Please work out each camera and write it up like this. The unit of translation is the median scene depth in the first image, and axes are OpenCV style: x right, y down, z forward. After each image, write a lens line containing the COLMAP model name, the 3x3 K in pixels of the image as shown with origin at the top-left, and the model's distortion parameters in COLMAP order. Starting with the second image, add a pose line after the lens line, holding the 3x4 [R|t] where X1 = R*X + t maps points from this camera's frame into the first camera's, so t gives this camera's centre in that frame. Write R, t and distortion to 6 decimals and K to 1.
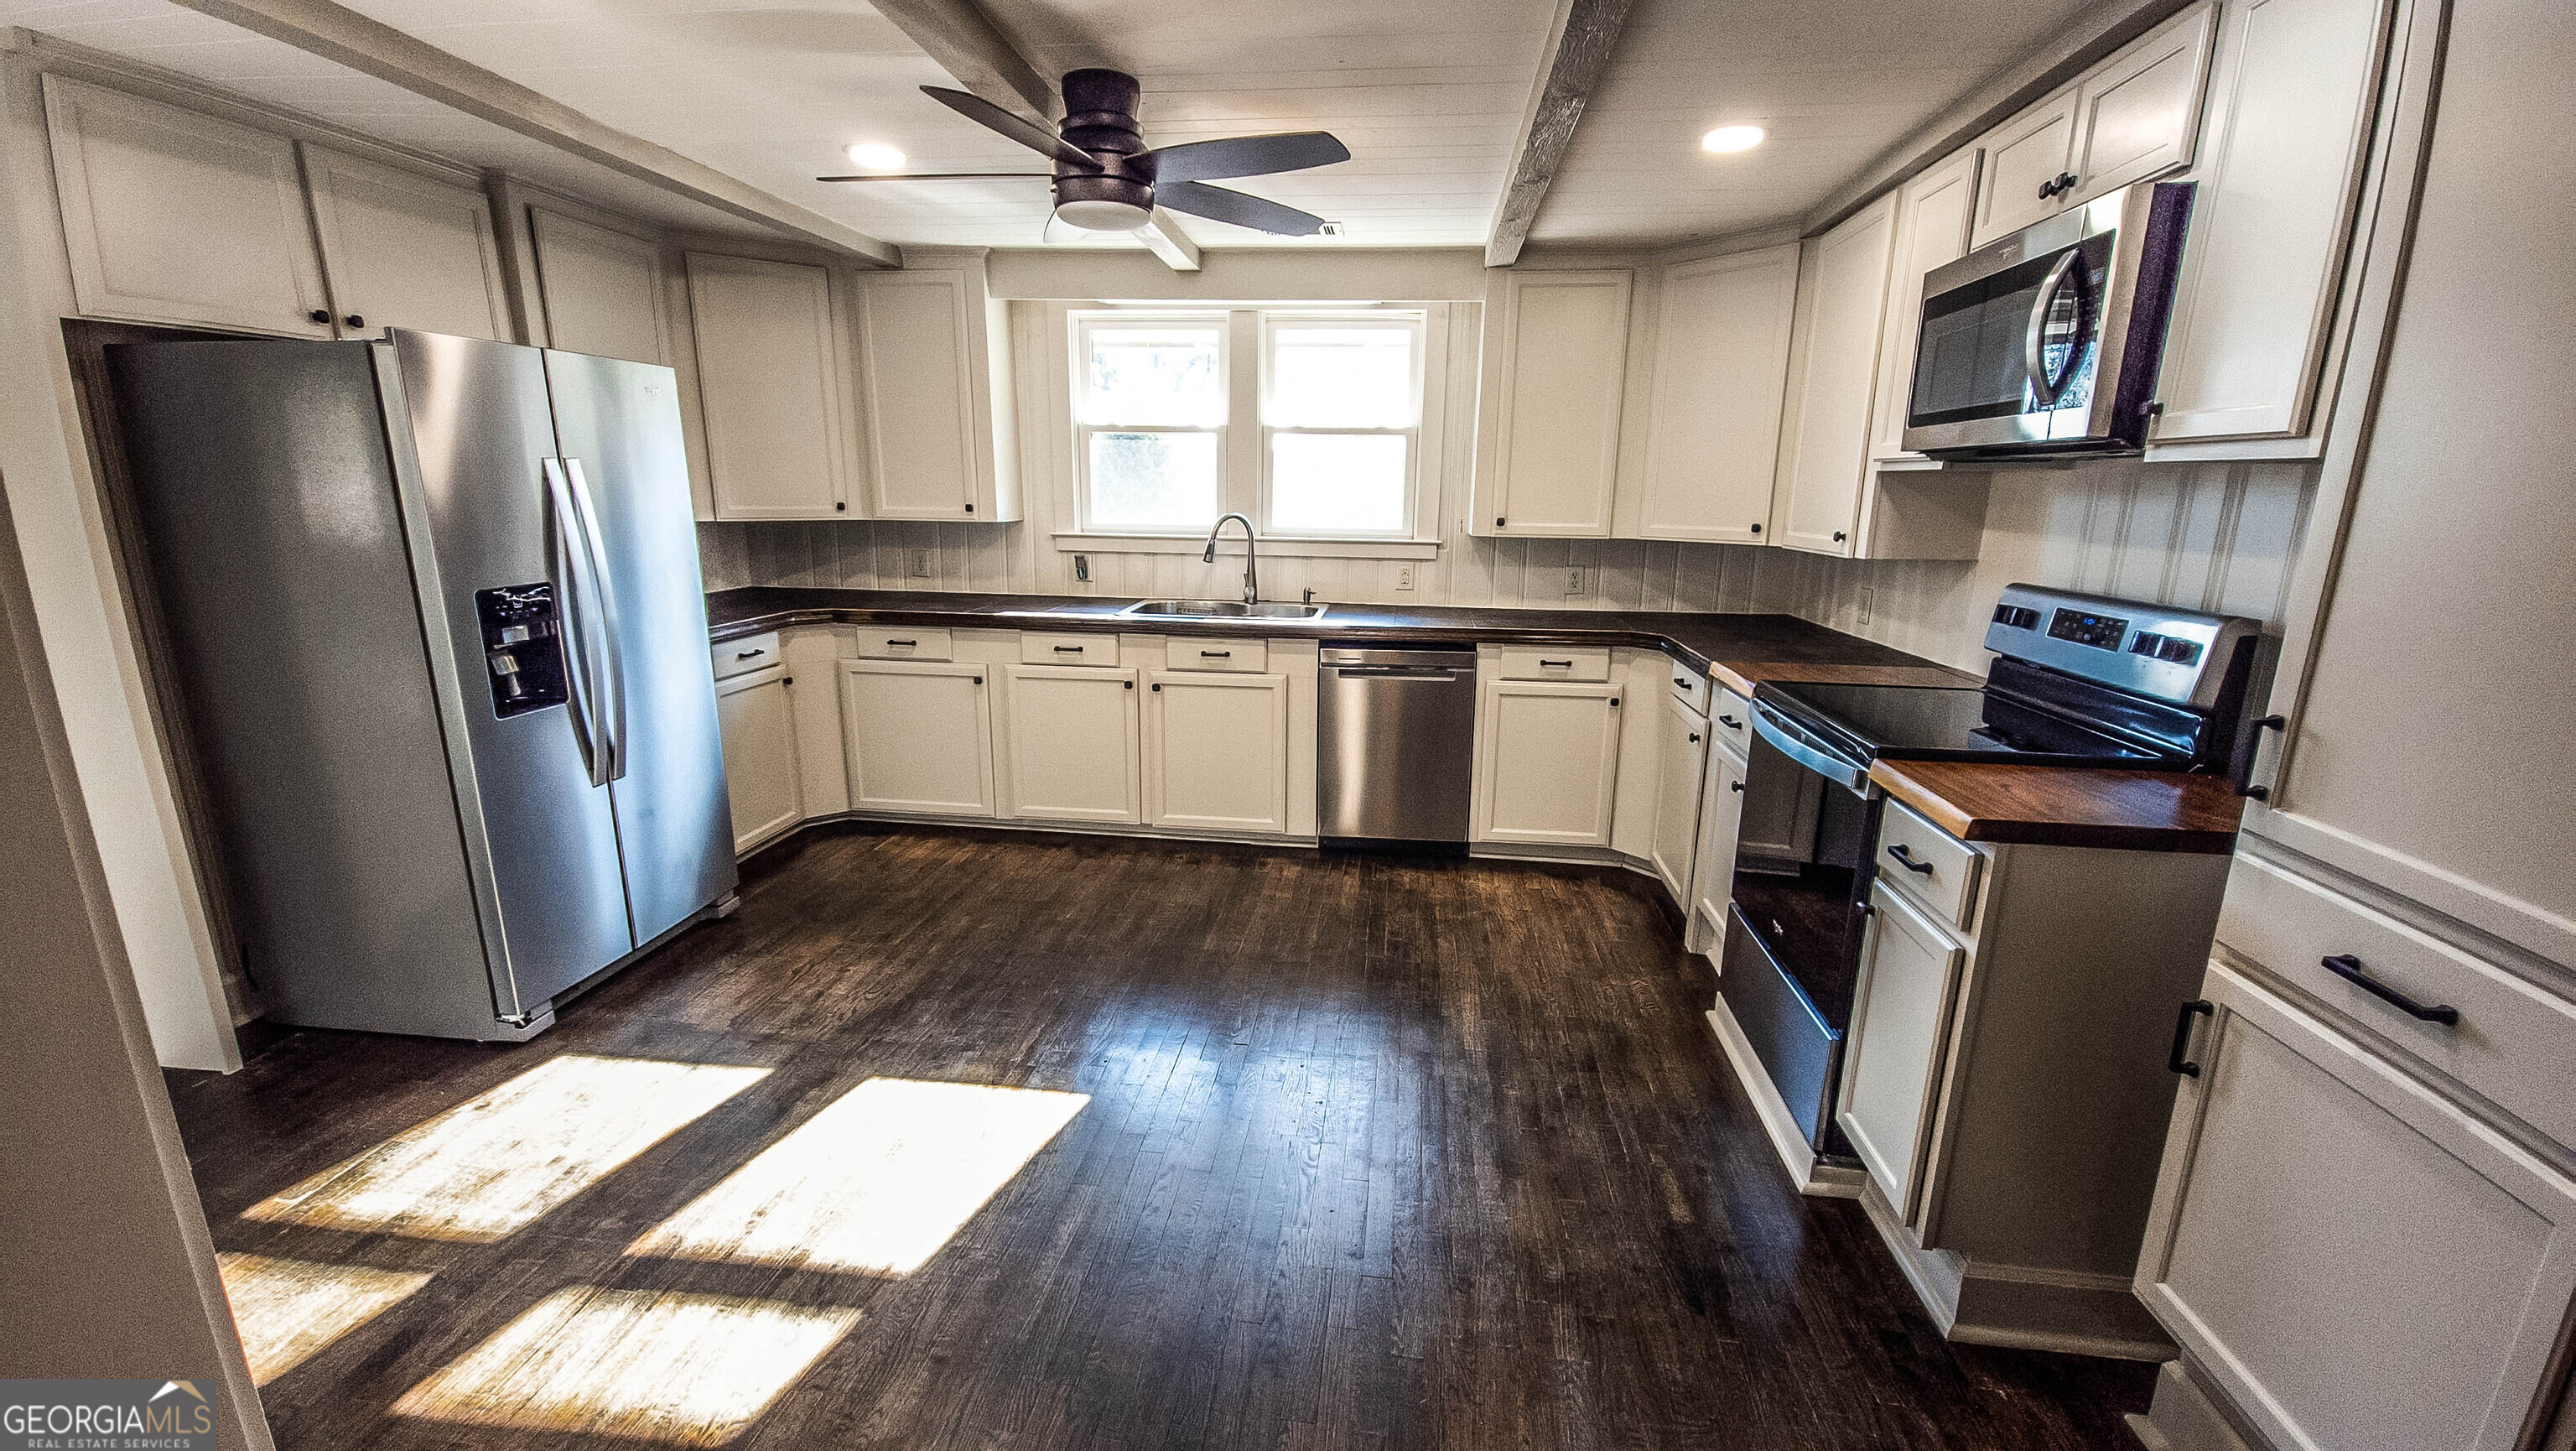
lens RADIAL K [[1048.5, 0, 1287.4], [0, 1048.5, 740.6], [0, 0, 1]] dist [0.014578, -0.008721]
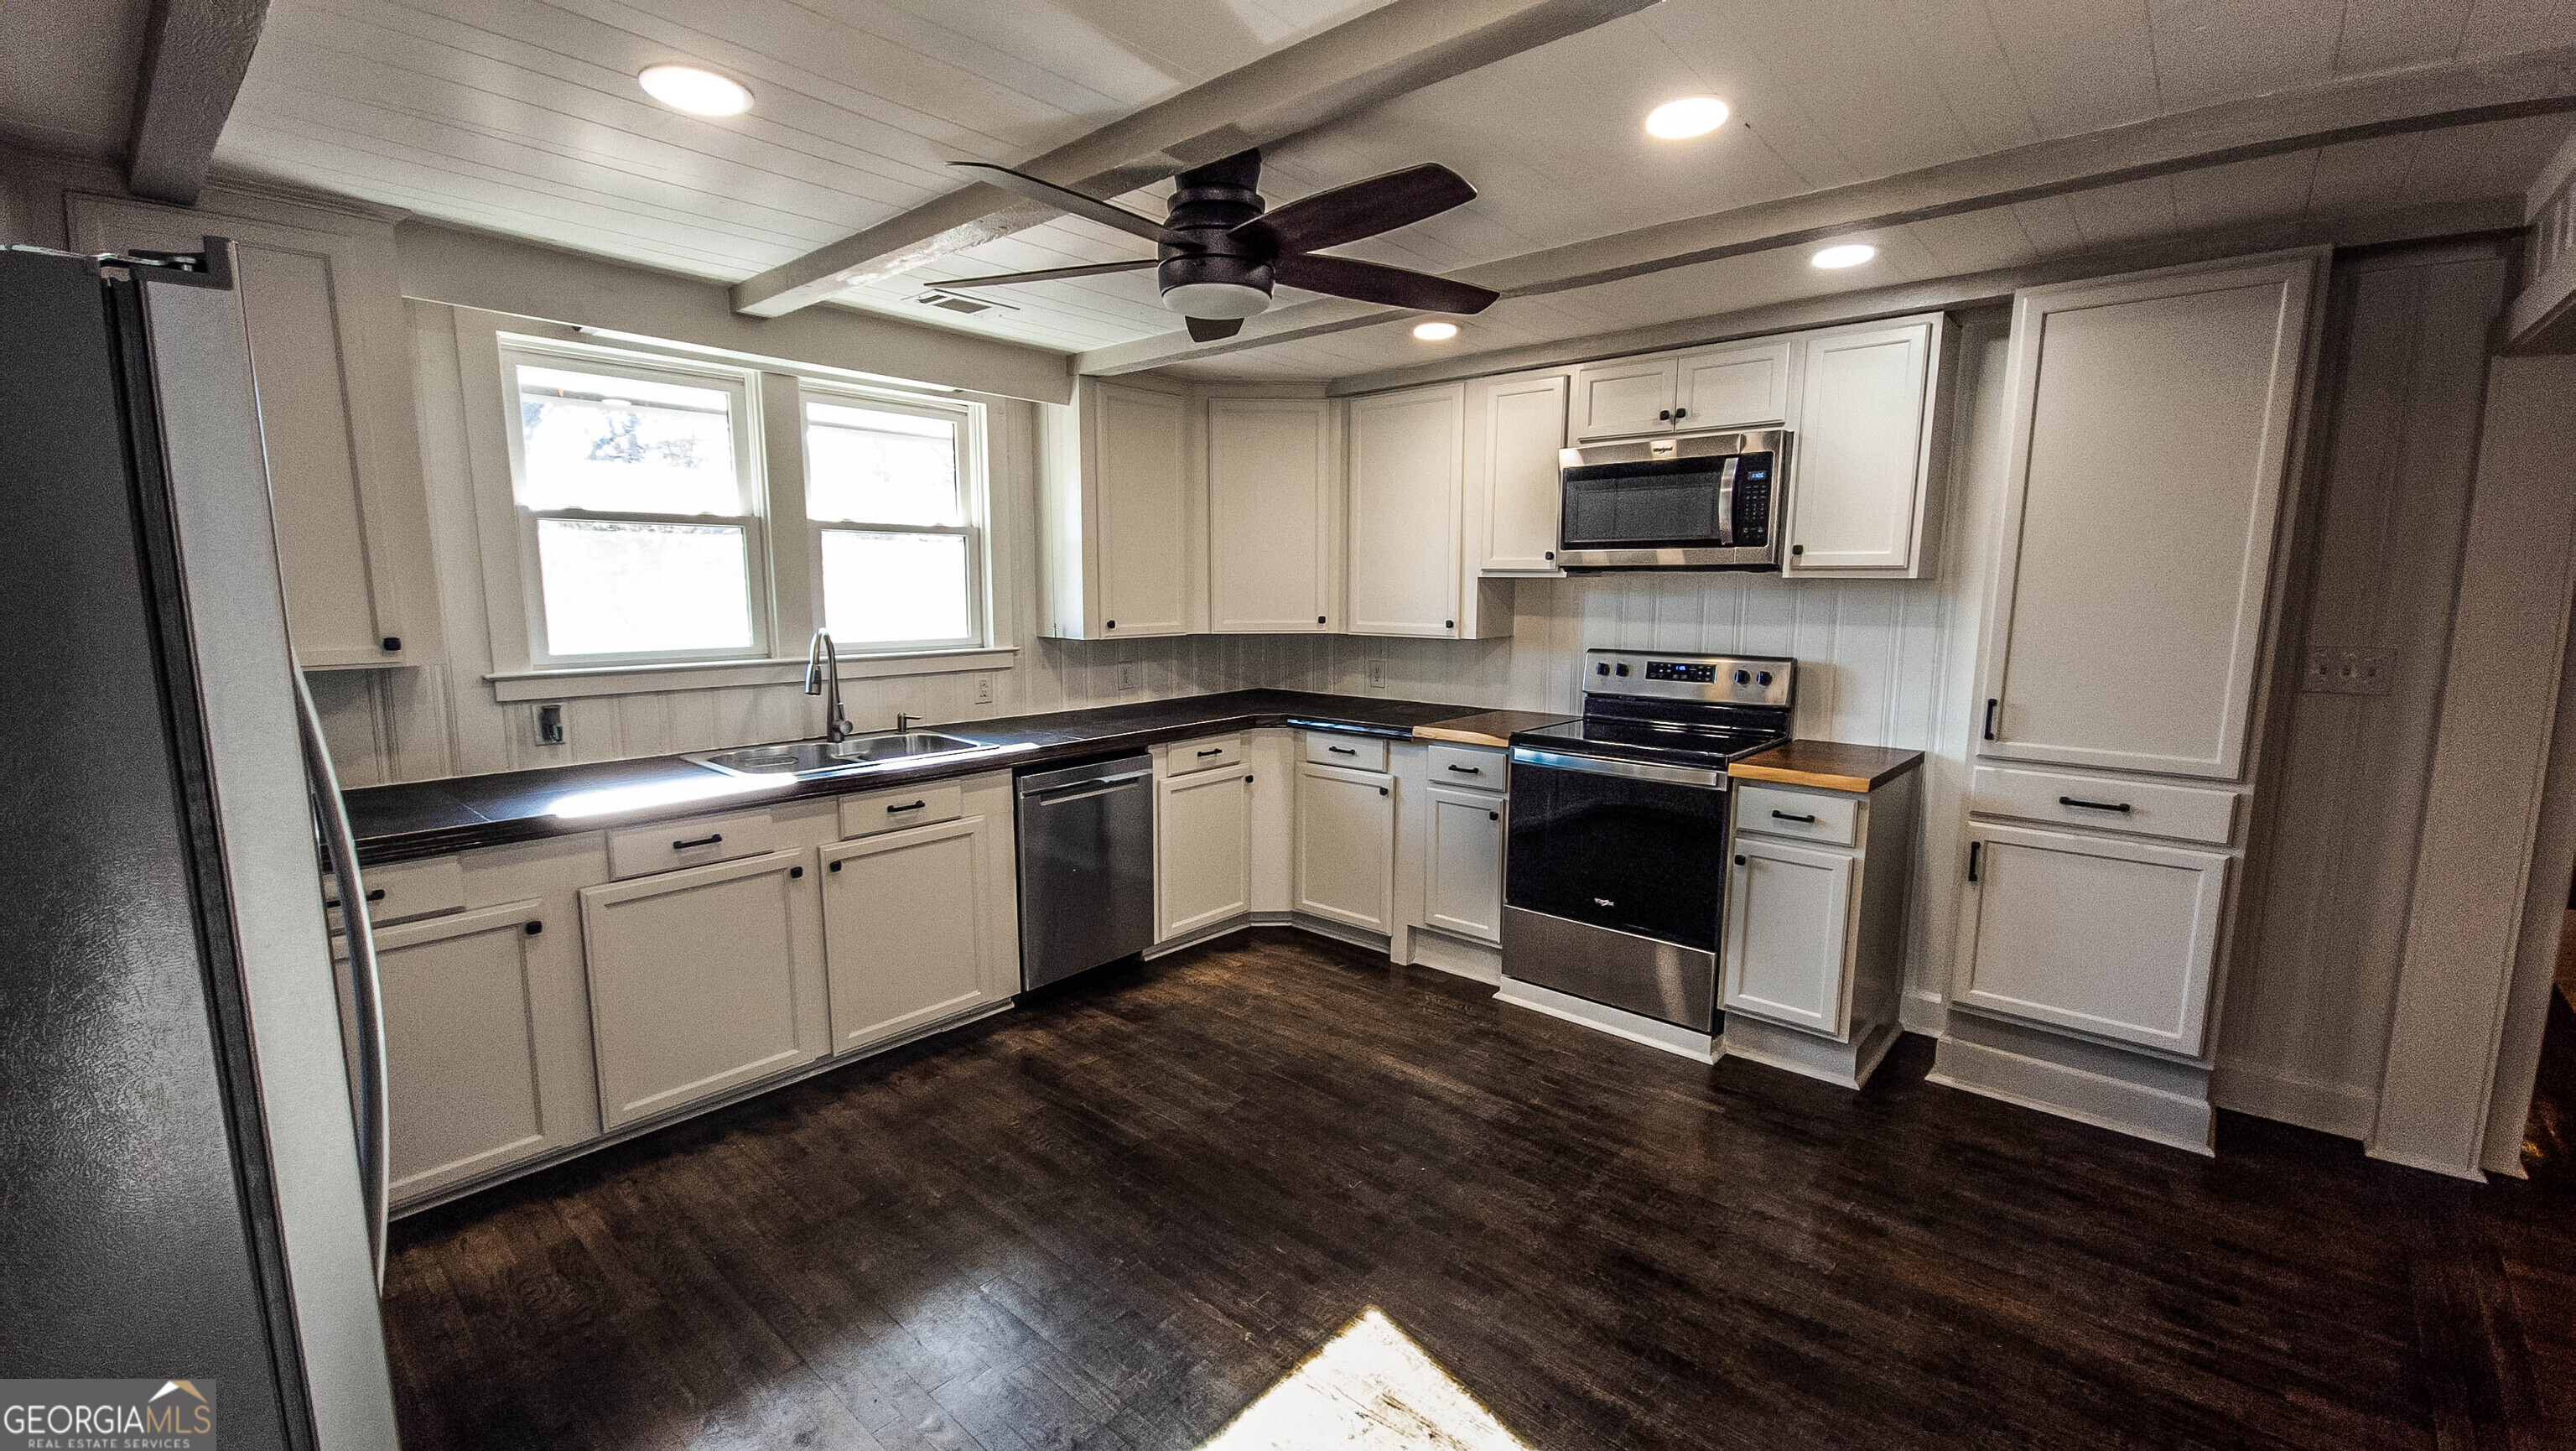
lens RADIAL K [[1048.5, 0, 1287.4], [0, 1048.5, 740.6], [0, 0, 1]] dist [0.014578, -0.008721]
pose [[0.566835, -0.138489, 0.812108, -0.551388], [0.199993, 0.979413, 0.027428, -0.097243], [-0.799188, 0.146869, 0.582862, 0.310209]]
